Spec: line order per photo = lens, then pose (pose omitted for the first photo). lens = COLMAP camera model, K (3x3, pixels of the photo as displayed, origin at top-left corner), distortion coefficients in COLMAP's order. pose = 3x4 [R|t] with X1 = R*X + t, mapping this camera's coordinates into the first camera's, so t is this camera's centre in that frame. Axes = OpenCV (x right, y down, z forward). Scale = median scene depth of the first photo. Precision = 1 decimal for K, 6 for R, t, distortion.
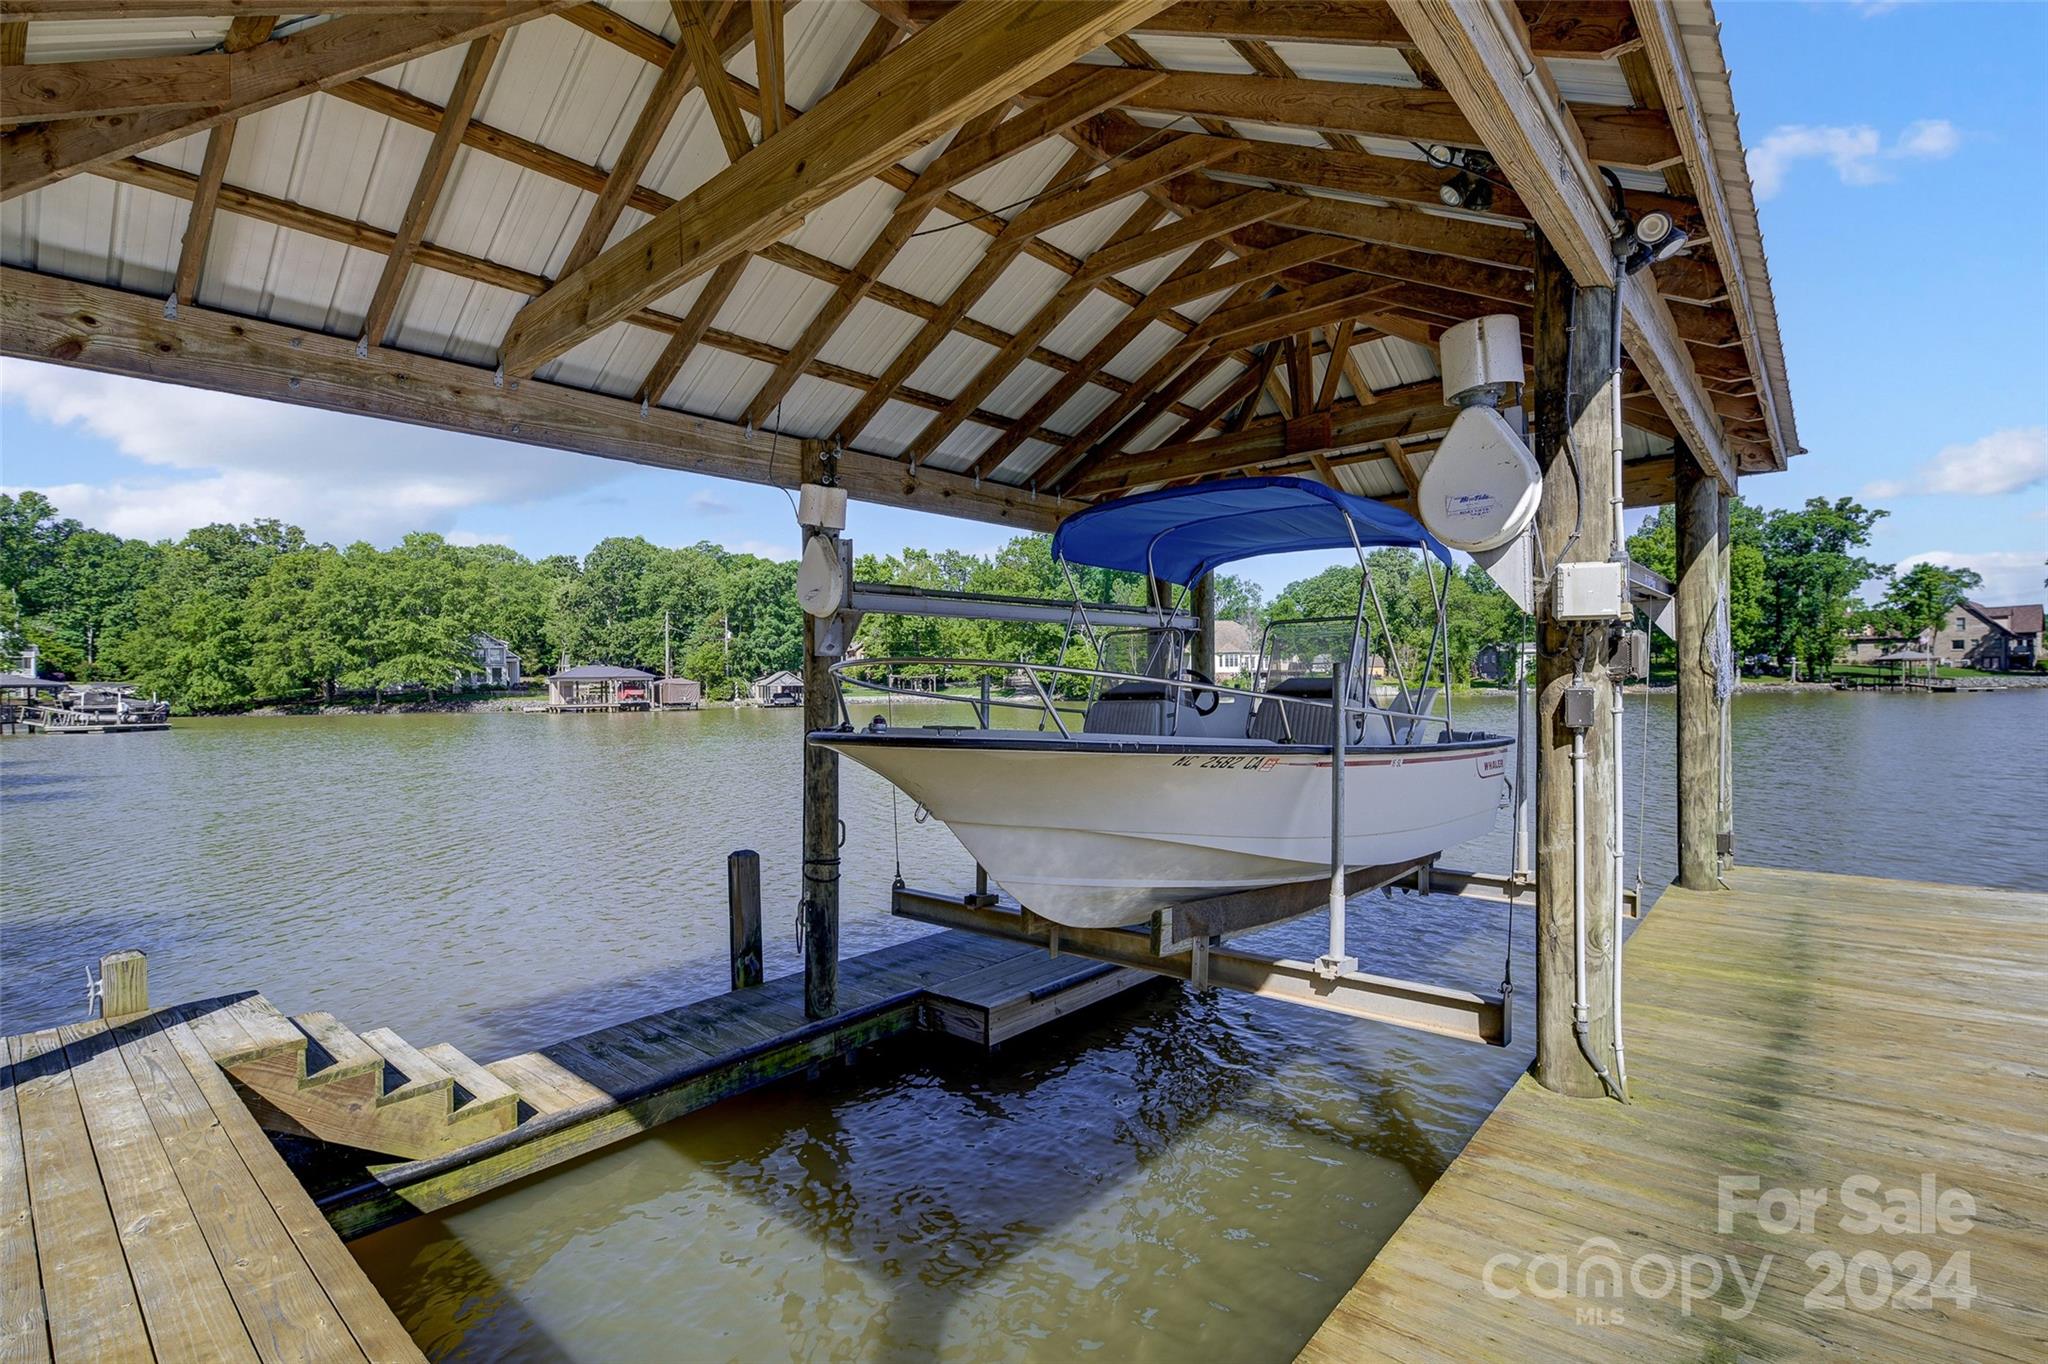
lens RADIAL K [[930.8, 0, 1030.6], [0, 930.8, 681.5], [0, 0, 1]] dist [-0.015754, -0.000033]
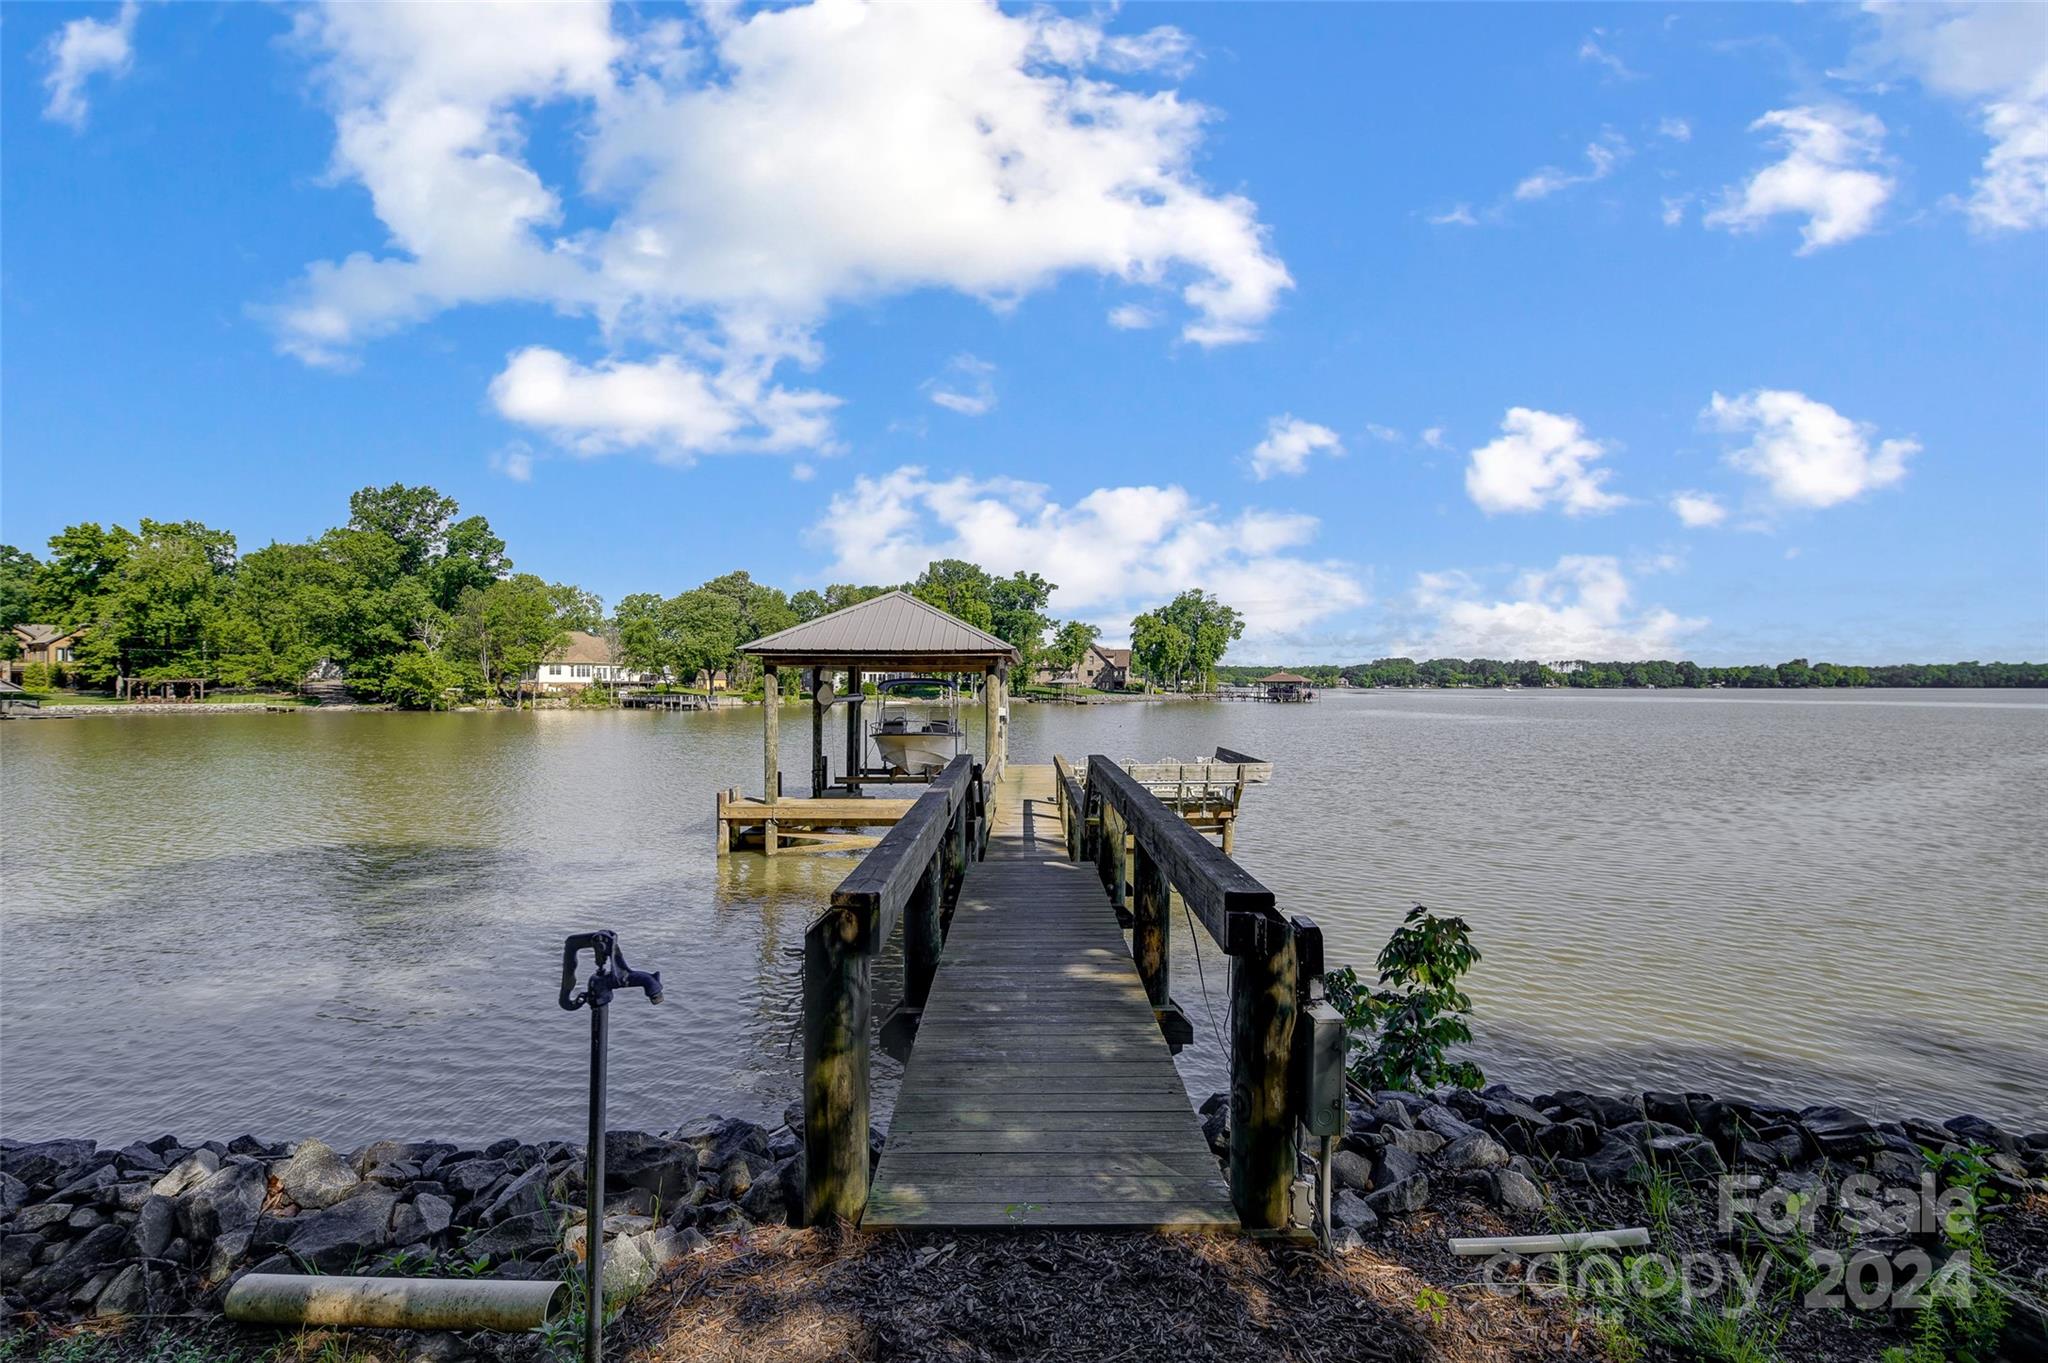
lens RADIAL K [[930.8, 0, 1025.1], [0, 930.8, 685.6], [0, 0, 1]] dist [-0.015754, -0.000033]
pose [[0.755824, 0.015318, 0.654596, -0.100238], [-0.012468, 0.999882, -0.009001, -0.003924], [-0.654656, -0.001359, 0.755925, -0.118176]]
